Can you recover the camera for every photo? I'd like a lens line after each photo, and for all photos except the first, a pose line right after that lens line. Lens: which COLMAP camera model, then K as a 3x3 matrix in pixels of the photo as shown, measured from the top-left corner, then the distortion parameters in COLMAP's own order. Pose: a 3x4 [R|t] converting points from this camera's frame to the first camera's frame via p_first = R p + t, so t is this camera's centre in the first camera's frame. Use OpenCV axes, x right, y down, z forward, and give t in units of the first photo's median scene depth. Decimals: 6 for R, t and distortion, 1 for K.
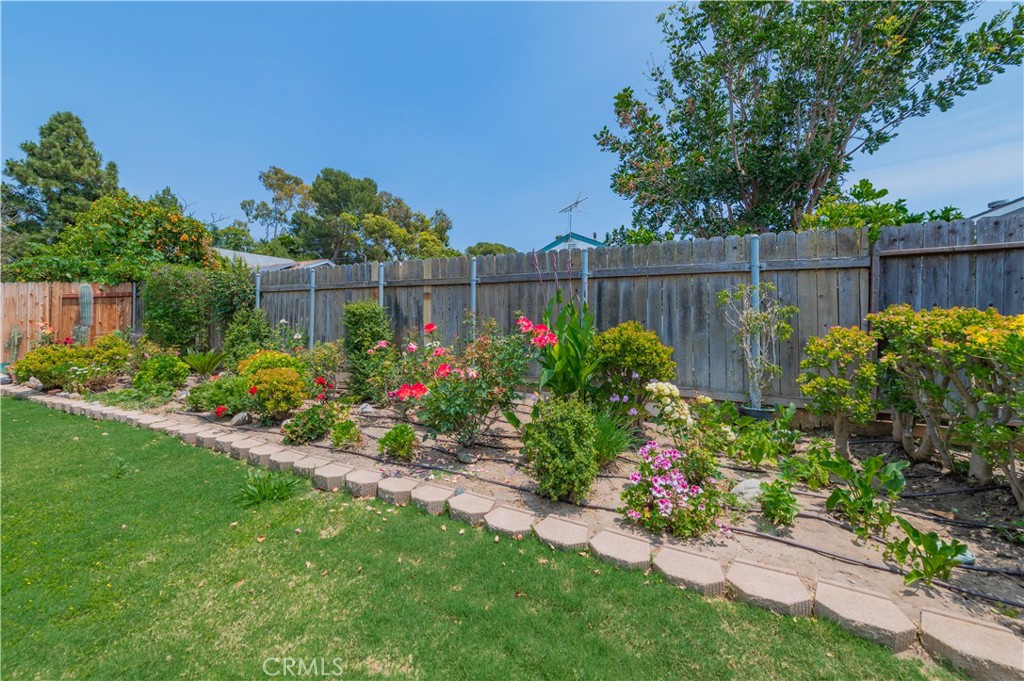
lens RADIAL K [[408.3, 0, 509.9], [0, 408.3, 328.2], [0, 0, 1]] dist [0.017300, 0.000098]
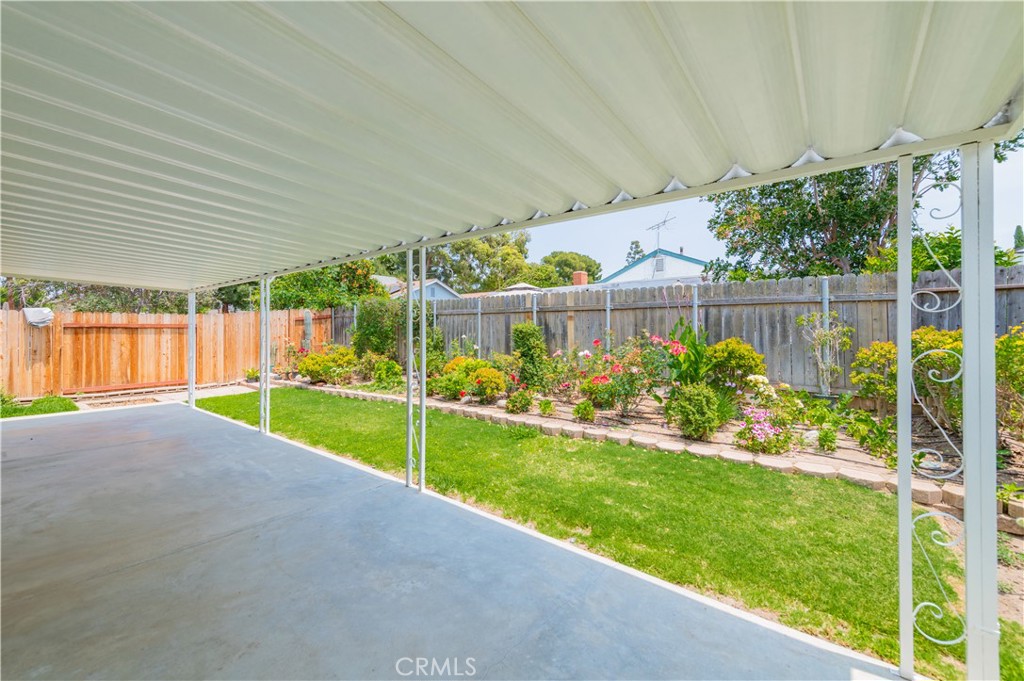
lens RADIAL K [[405.2, 0, 513.8], [0, 405.2, 336.4], [0, 0, 1]] dist [0.015863, -0.000031]
pose [[0.985990, -0.008828, -0.166570, -0.233789], [0.009200, 0.999957, 0.001466, -0.028579], [0.166550, -0.002978, 0.986029, -0.571966]]
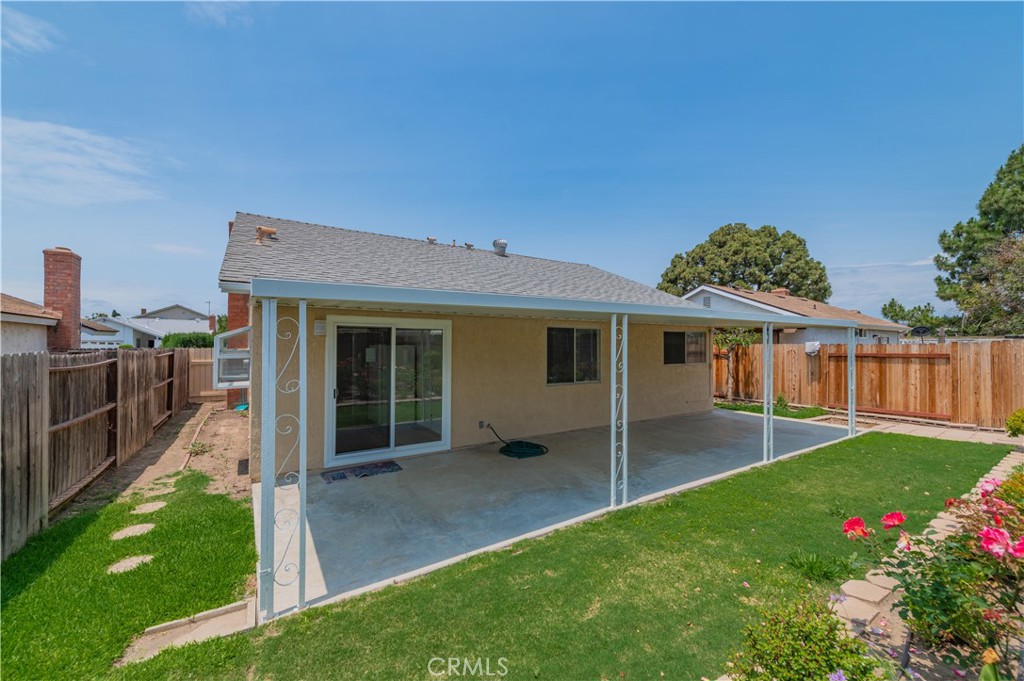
lens RADIAL K [[397.2, 0, 512.0], [0, 397.2, 340.5], [0, 0, 1]] dist [0.010879, -0.000231]
pose [[-0.472665, -0.020619, -0.881001, 0.550137], [-0.011128, 0.999786, -0.017428, -0.133019], [0.881172, 0.001566, -0.472793, 0.573680]]
